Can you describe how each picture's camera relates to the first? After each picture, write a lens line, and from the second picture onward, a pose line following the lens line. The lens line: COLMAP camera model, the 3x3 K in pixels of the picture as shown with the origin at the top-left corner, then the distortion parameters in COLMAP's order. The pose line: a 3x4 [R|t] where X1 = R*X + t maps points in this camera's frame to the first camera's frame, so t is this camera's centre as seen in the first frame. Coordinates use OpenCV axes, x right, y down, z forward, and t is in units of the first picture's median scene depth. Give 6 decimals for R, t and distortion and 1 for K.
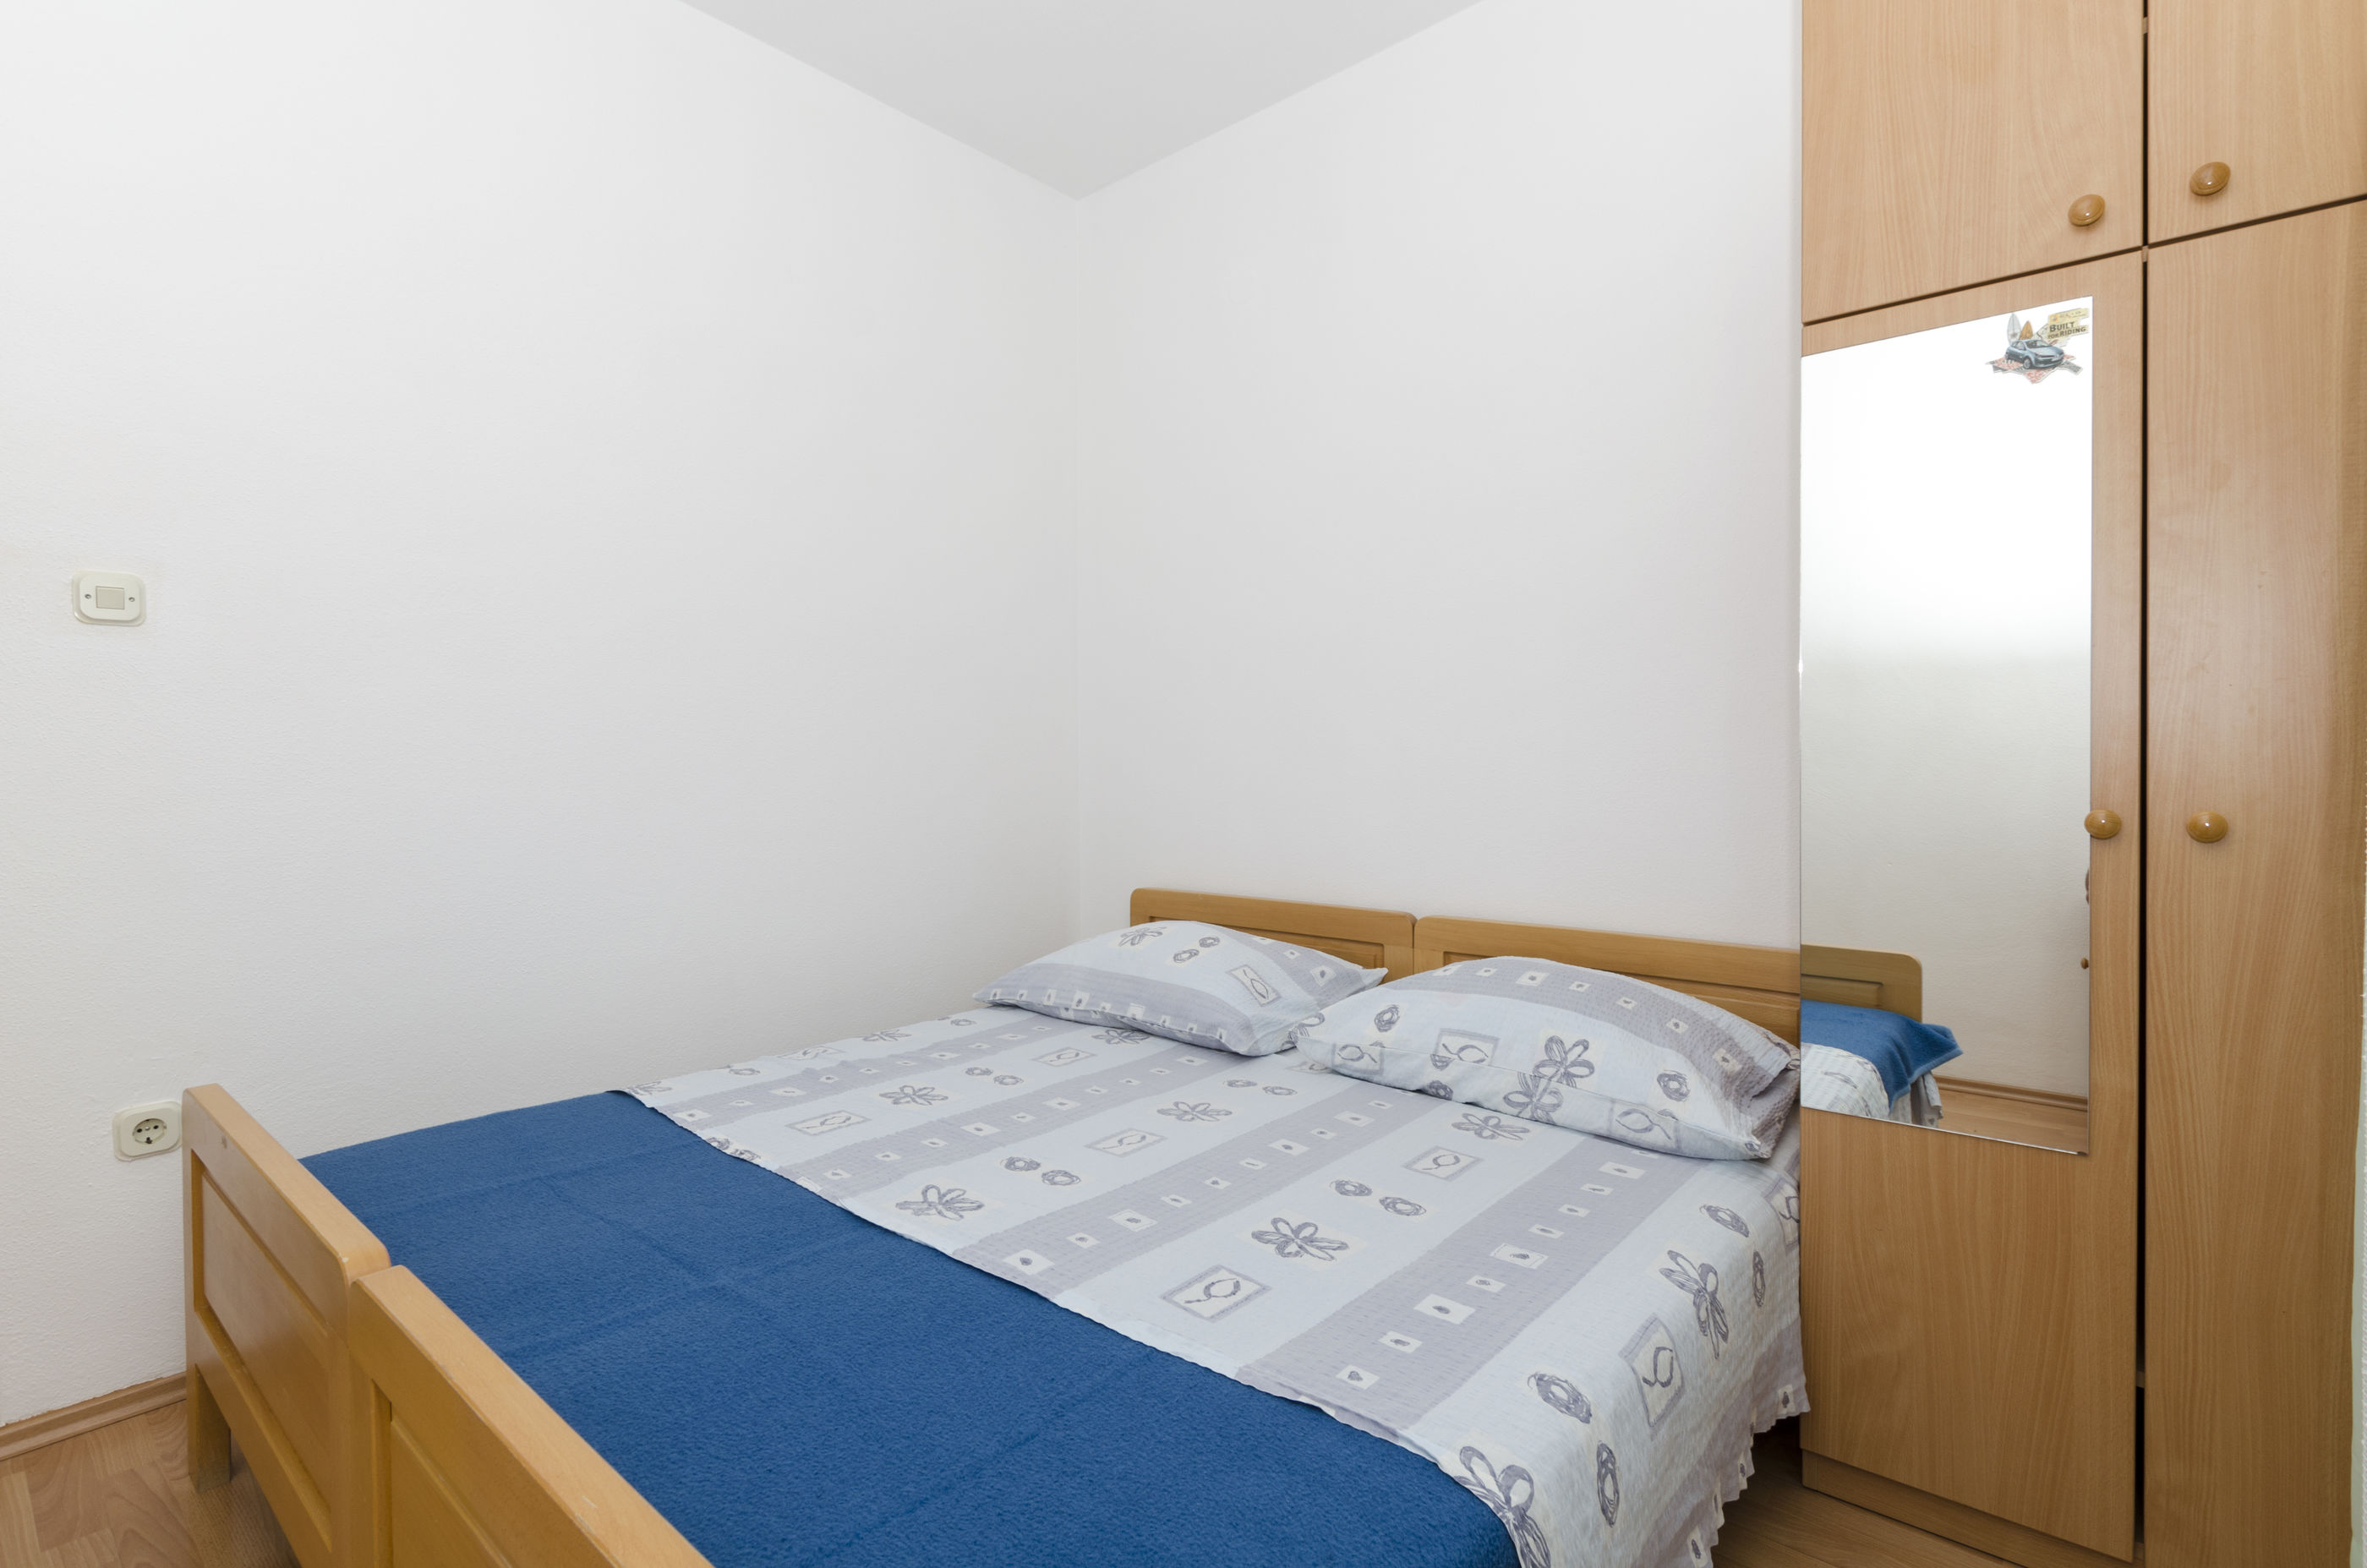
lens RADIAL K [[1105.0, 0, 1183.5], [0, 1105.0, 784.0], [0, 0, 1]] dist [-0.000480, -0.000180]
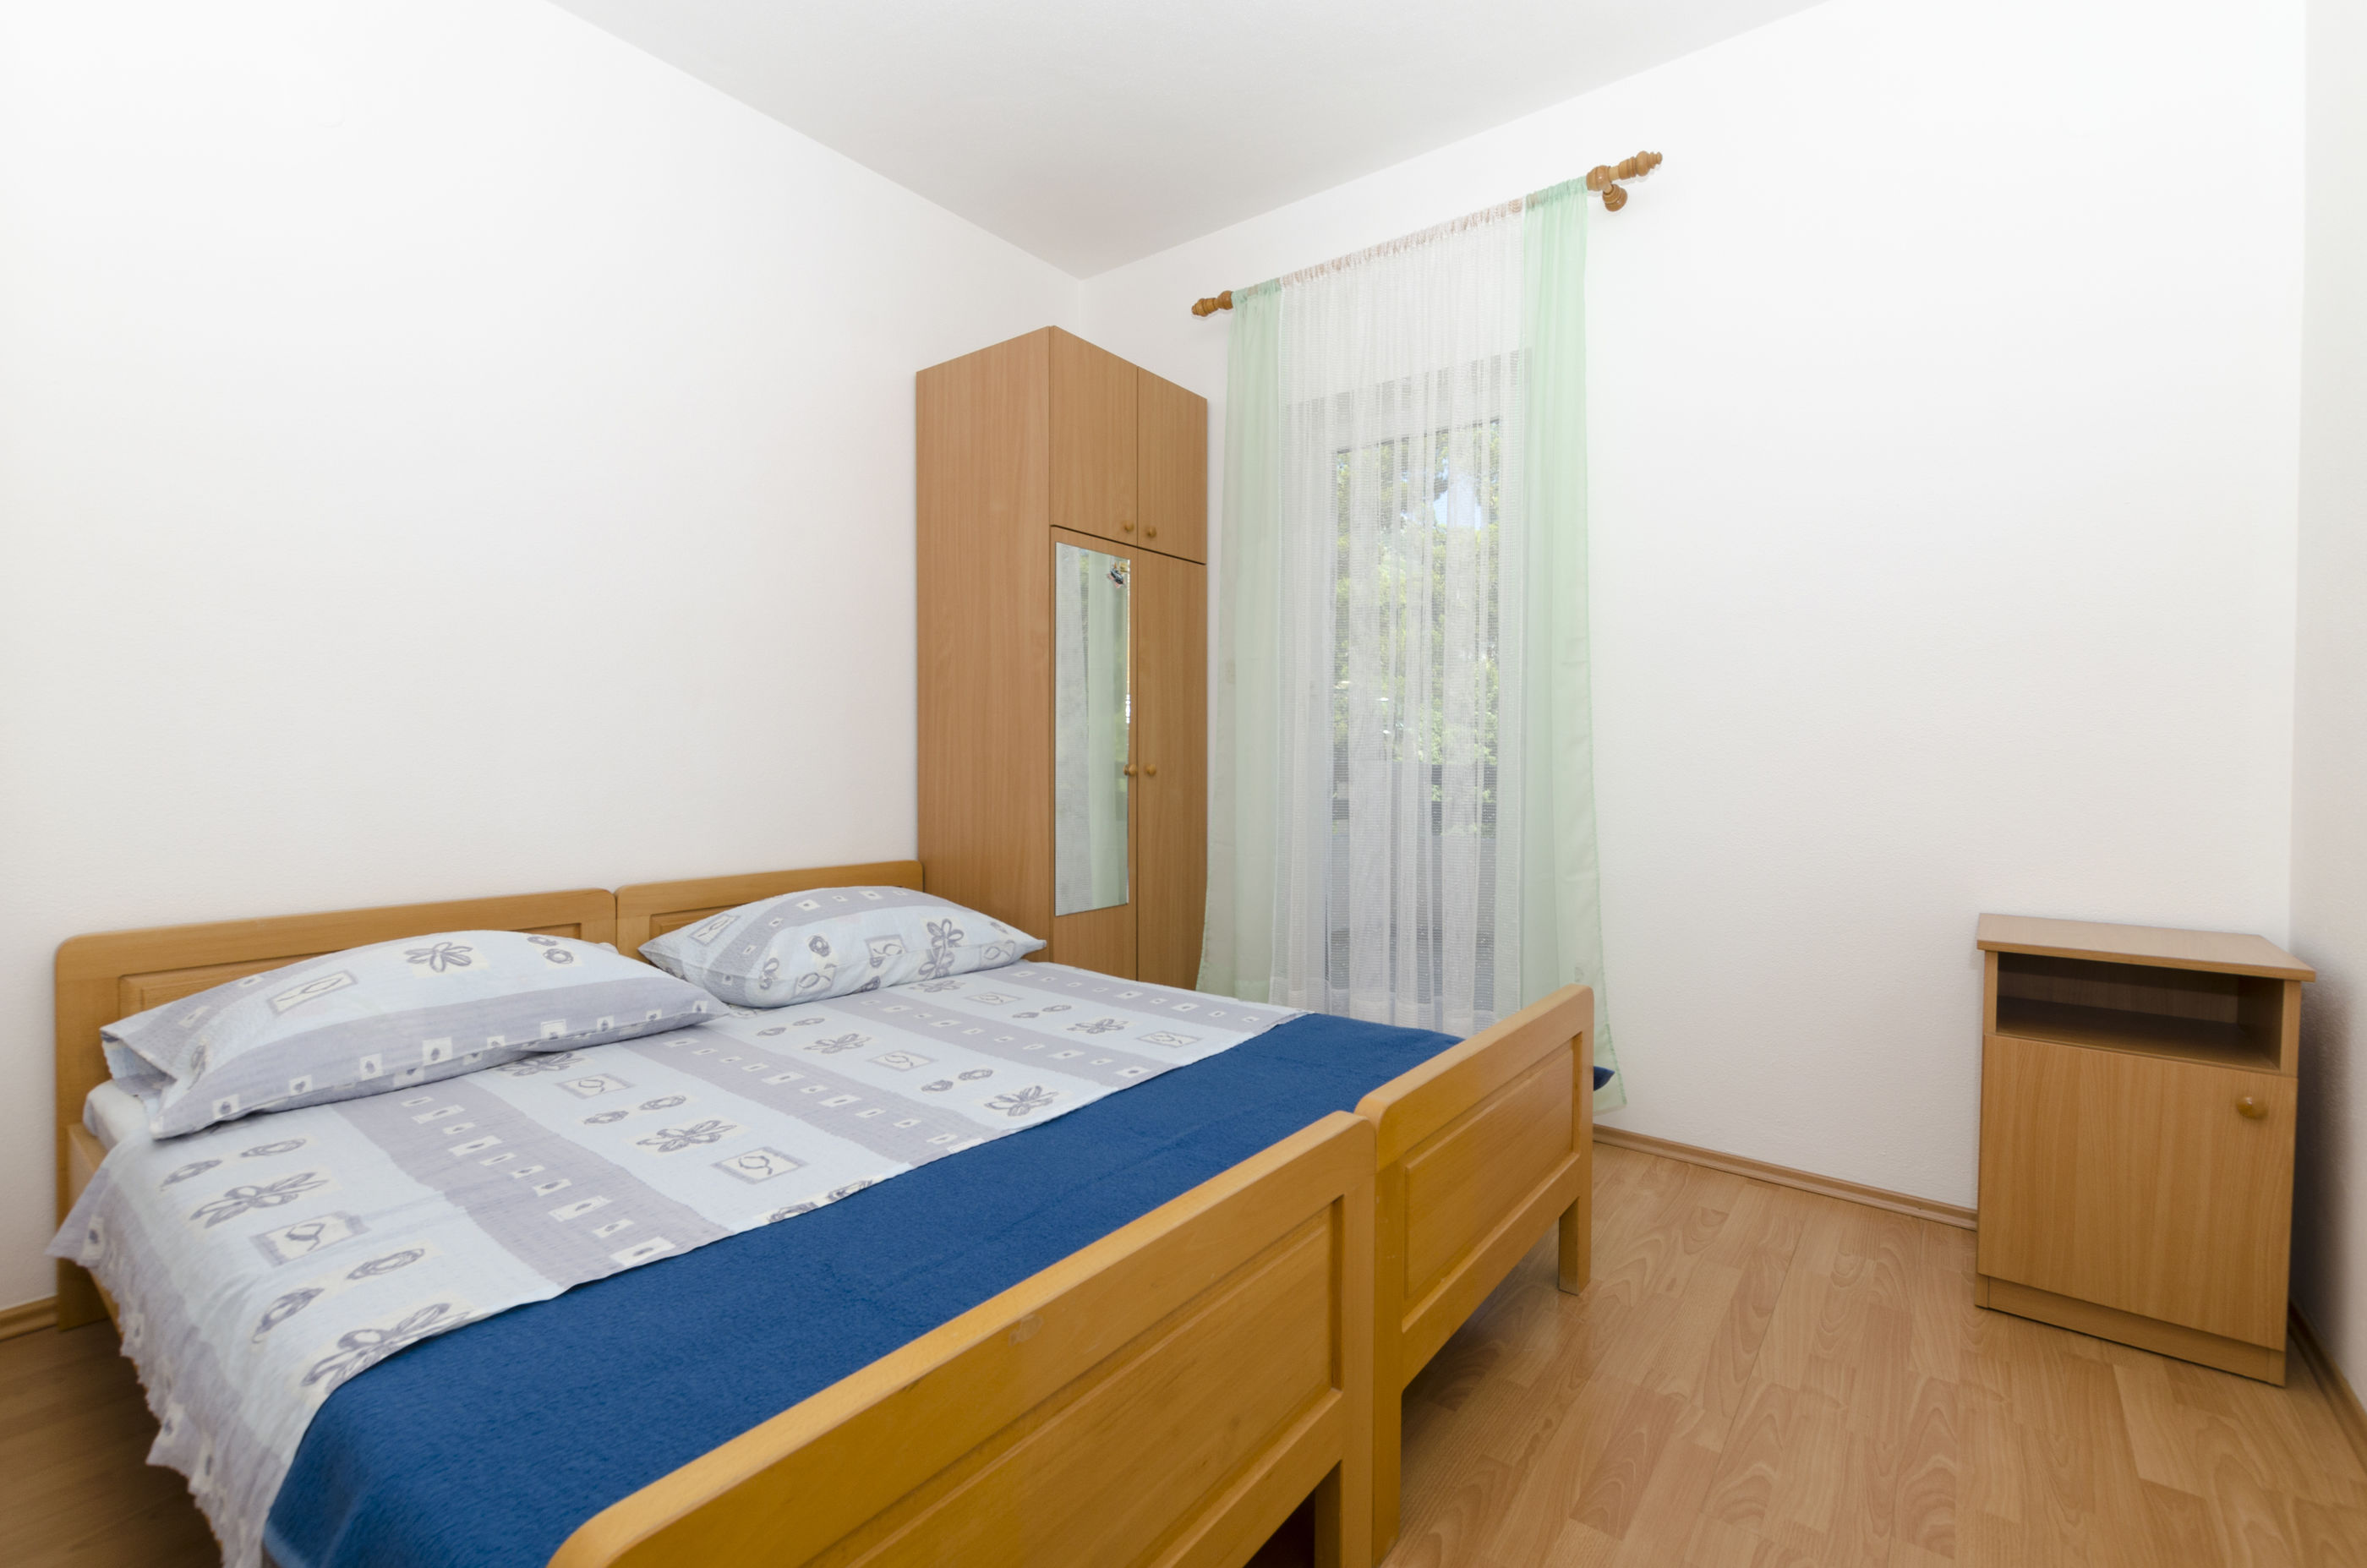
lens RADIAL K [[1024.7, 0, 1183.5], [0, 1024.7, 784.0], [0, 0, 1]] dist [0.000057, -0.000009]
pose [[-0.053310, -0.018971, 0.998398, -1.118100], [0.016357, 0.999669, 0.019869, 0.016278], [-0.998444, 0.017390, -0.052982, 0.742689]]
